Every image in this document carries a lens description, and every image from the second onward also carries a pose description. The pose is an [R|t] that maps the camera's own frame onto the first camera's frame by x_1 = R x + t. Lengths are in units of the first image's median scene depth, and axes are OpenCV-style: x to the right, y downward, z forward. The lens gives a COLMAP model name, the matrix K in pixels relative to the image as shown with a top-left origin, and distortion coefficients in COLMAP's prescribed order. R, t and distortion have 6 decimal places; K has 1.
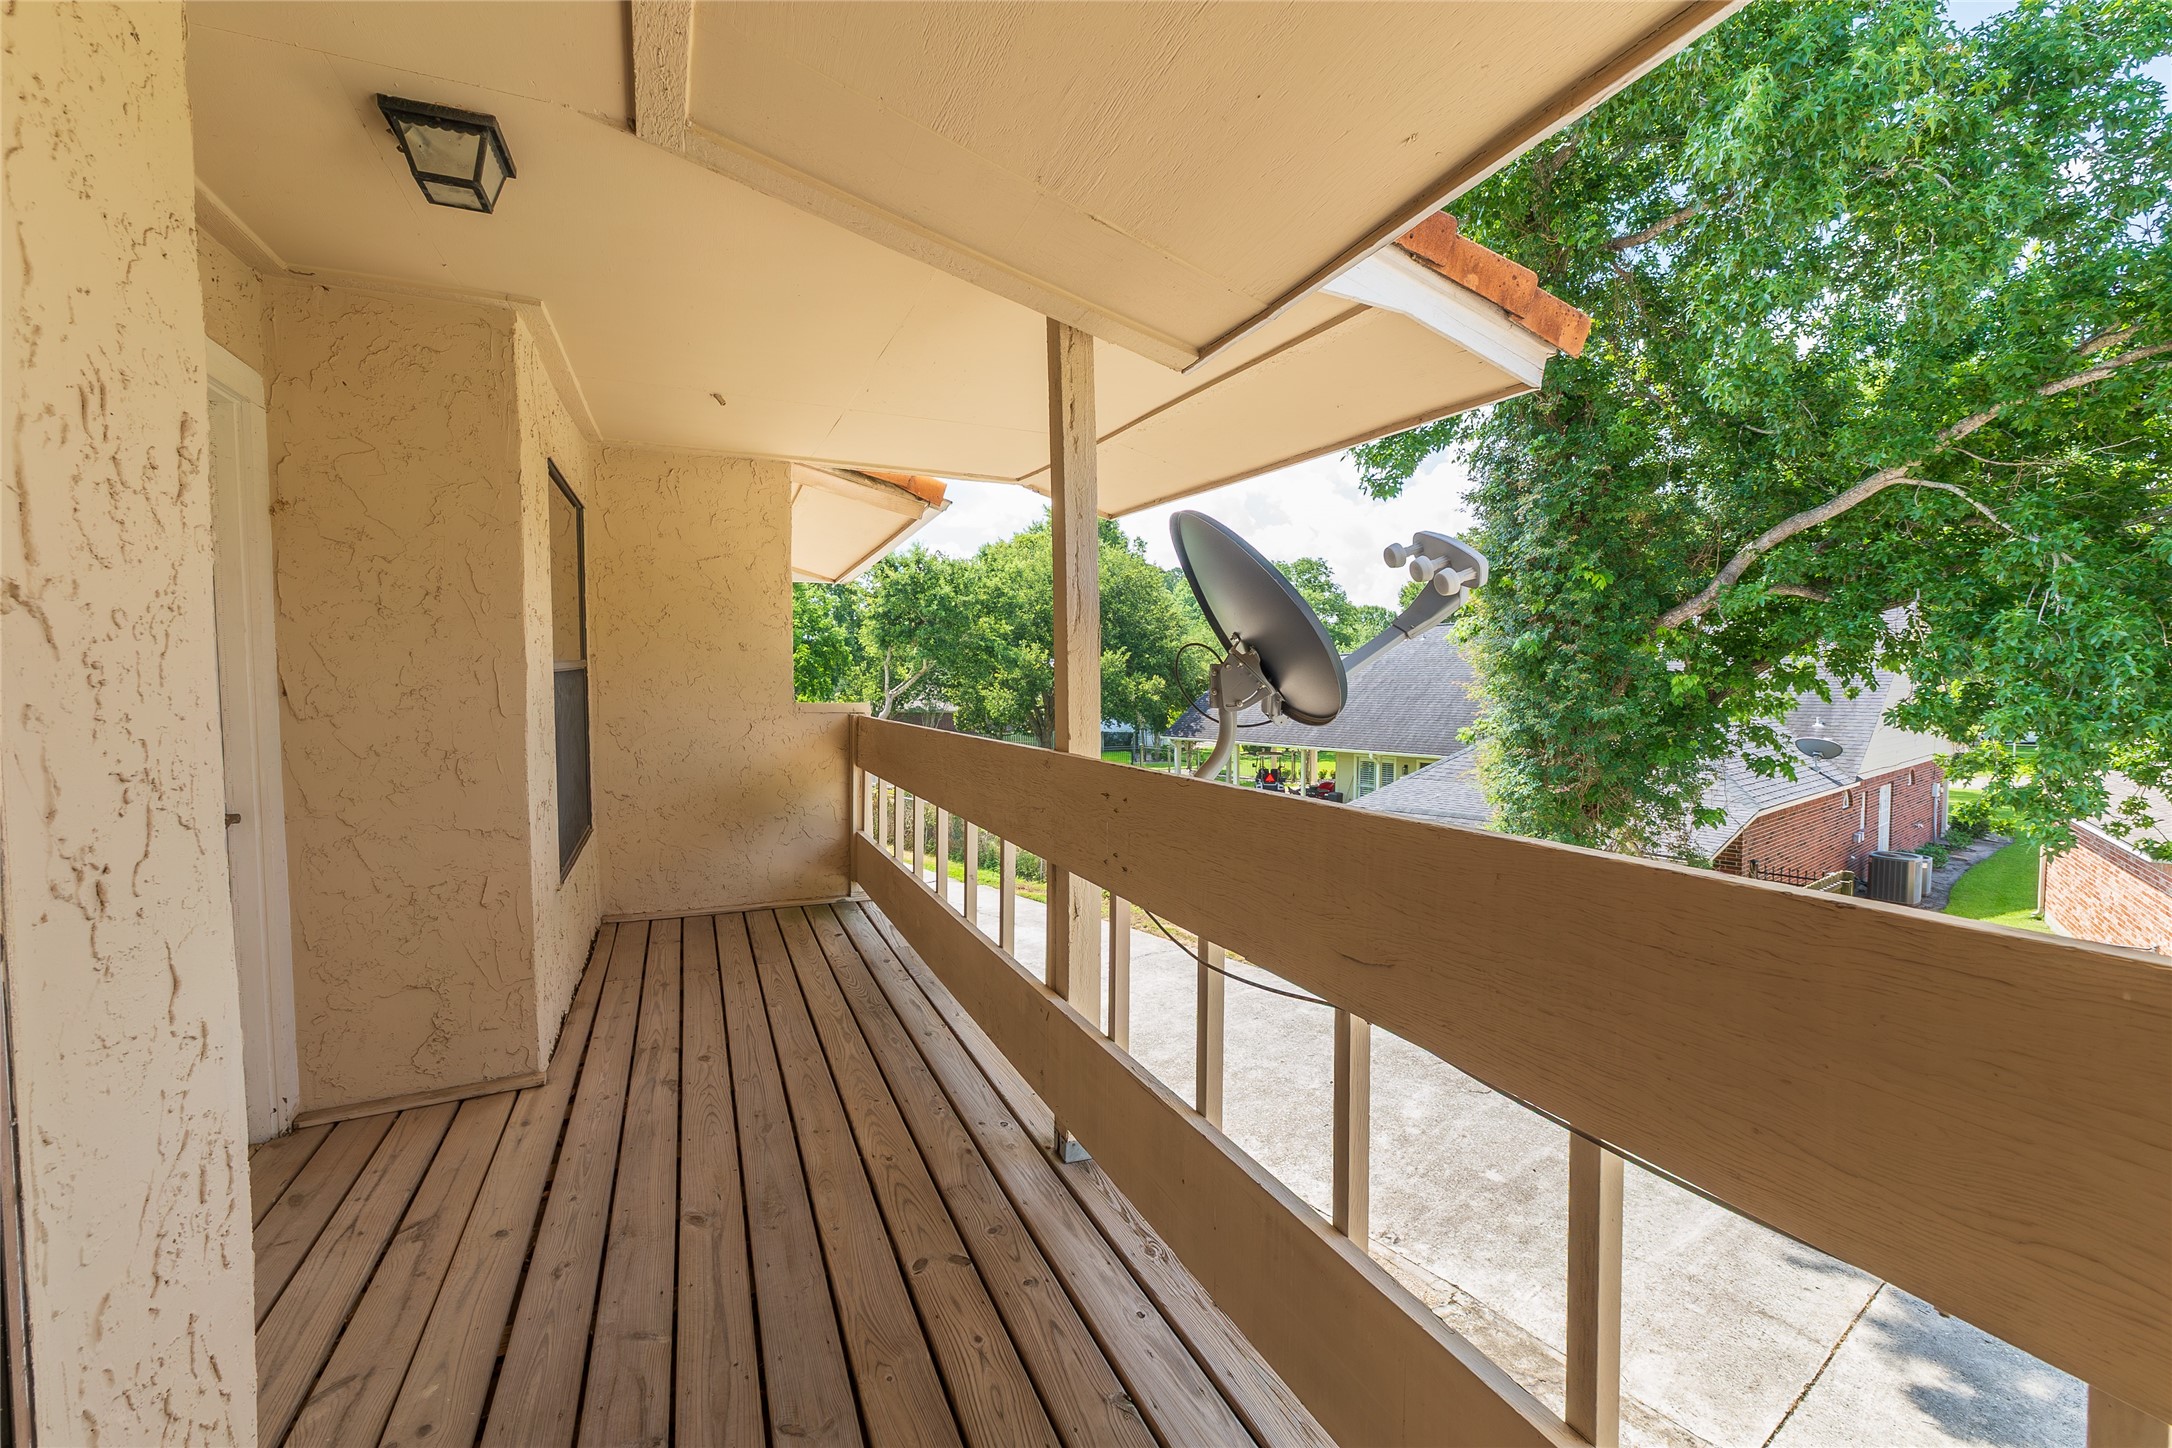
lens RADIAL K [[931.9, 0, 1067.6], [0, 931.9, 702.2], [0, 0, 1]] dist [0.003291, 0.000574]
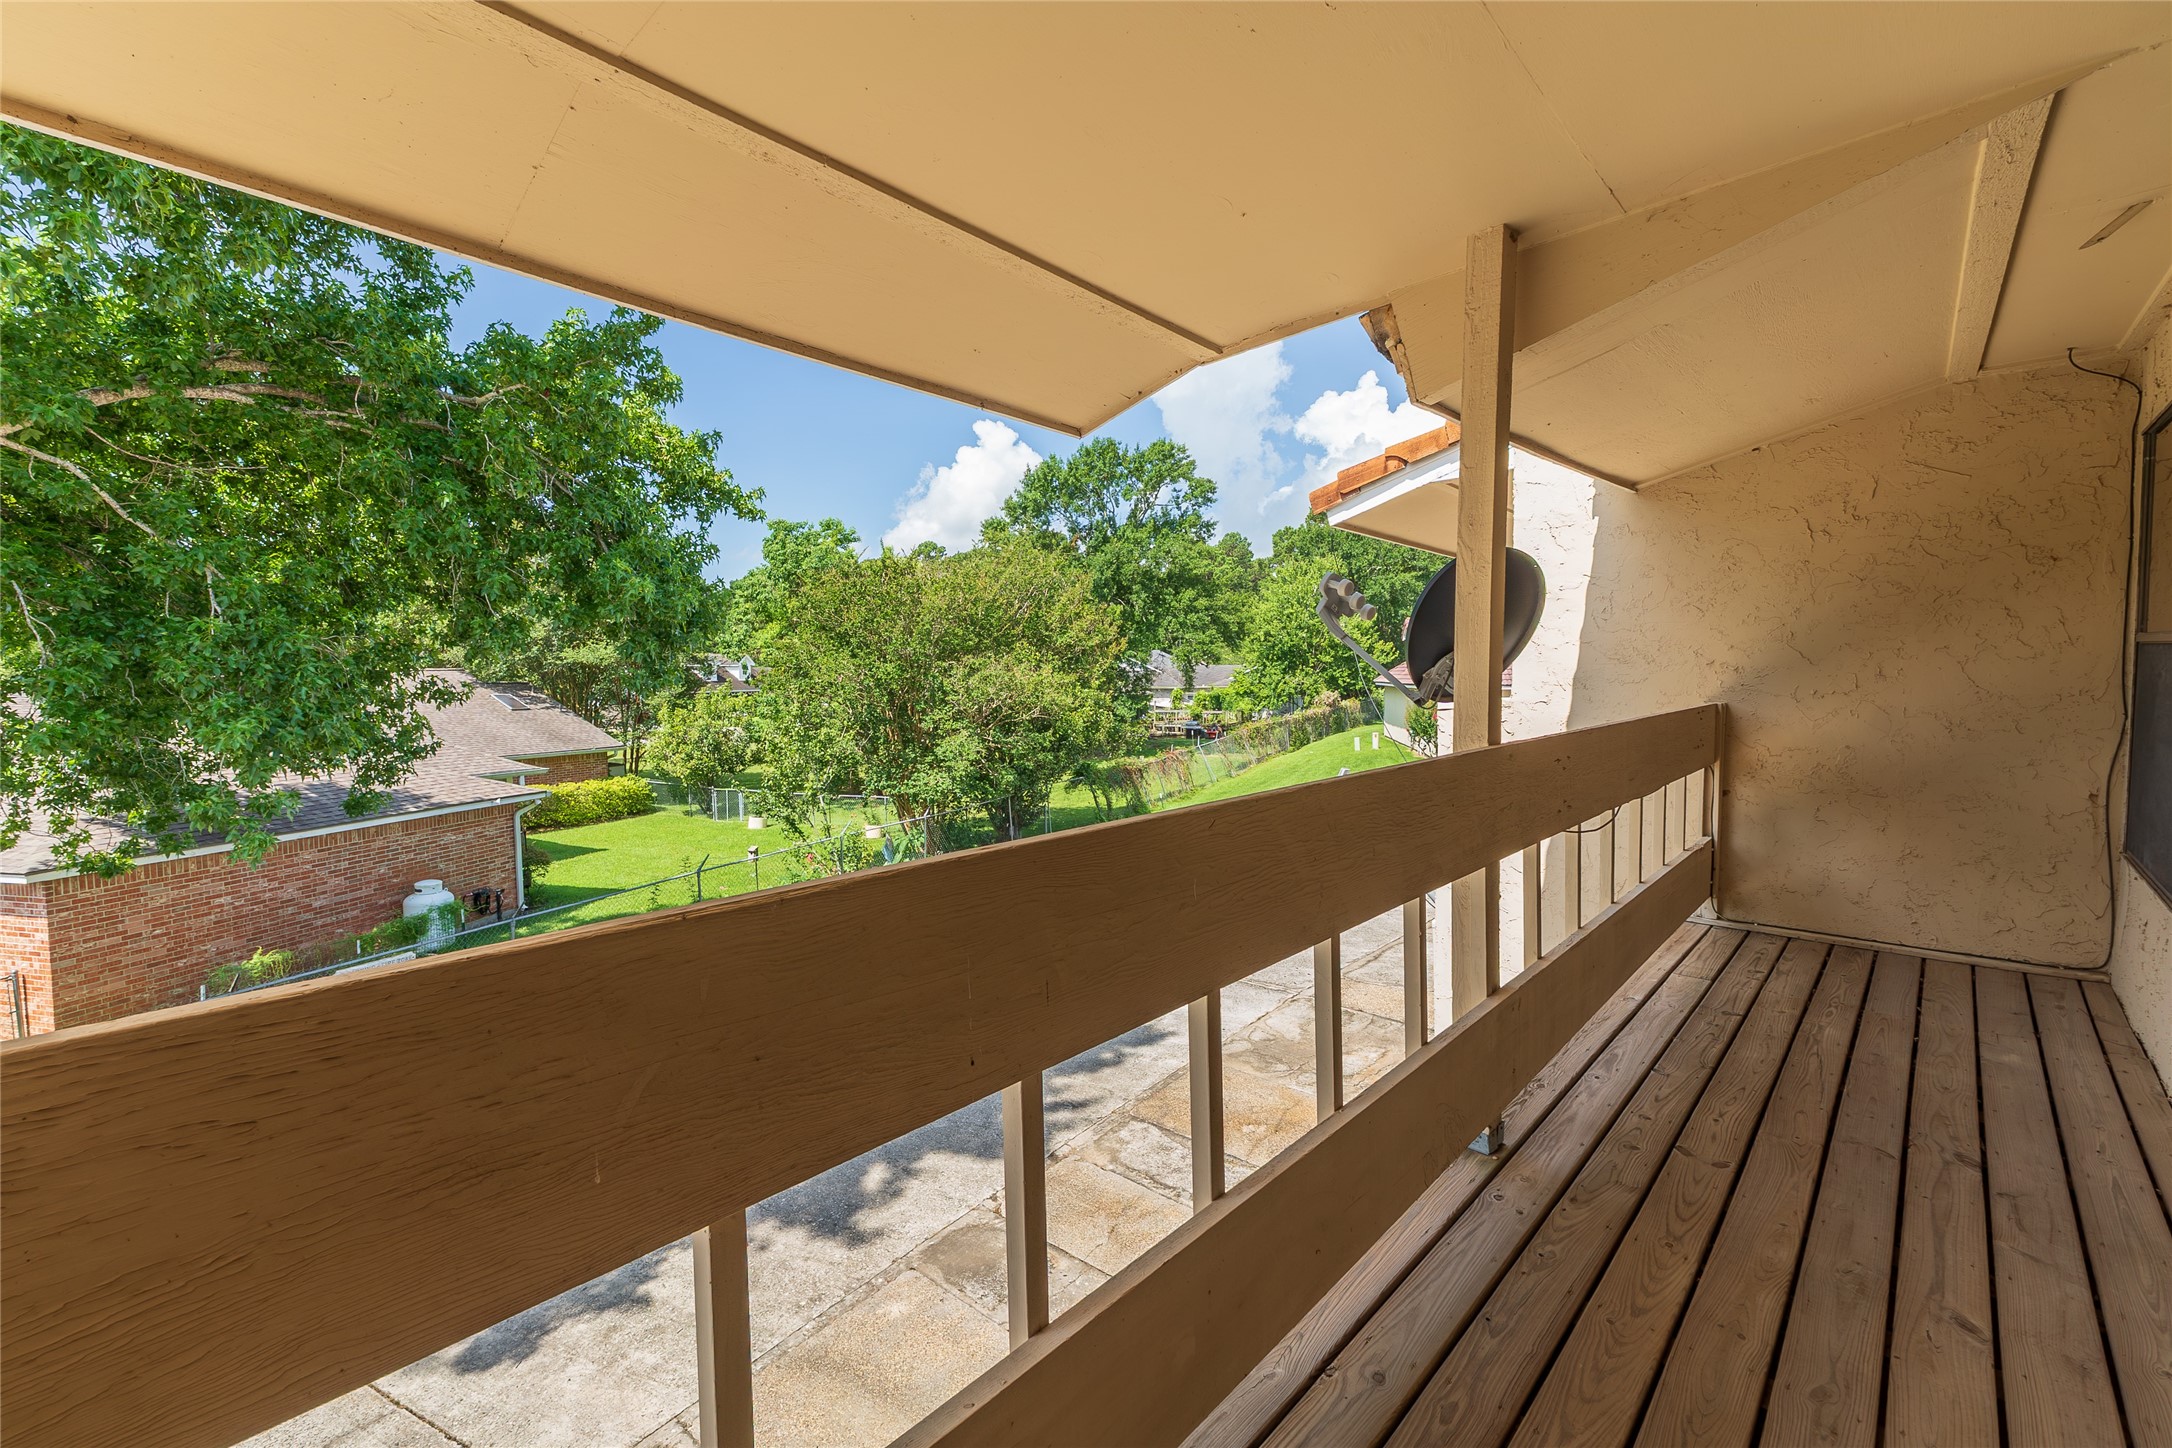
lens RADIAL K [[931.9, 0, 1067.6], [0, 931.9, 702.2], [0, 0, 1]] dist [0.003291, 0.000574]
pose [[-0.417339, -0.023264, 0.908453, -0.805726], [0.039668, 0.998253, 0.043786, -0.061451], [-0.907885, 0.054310, -0.415687, 2.038133]]
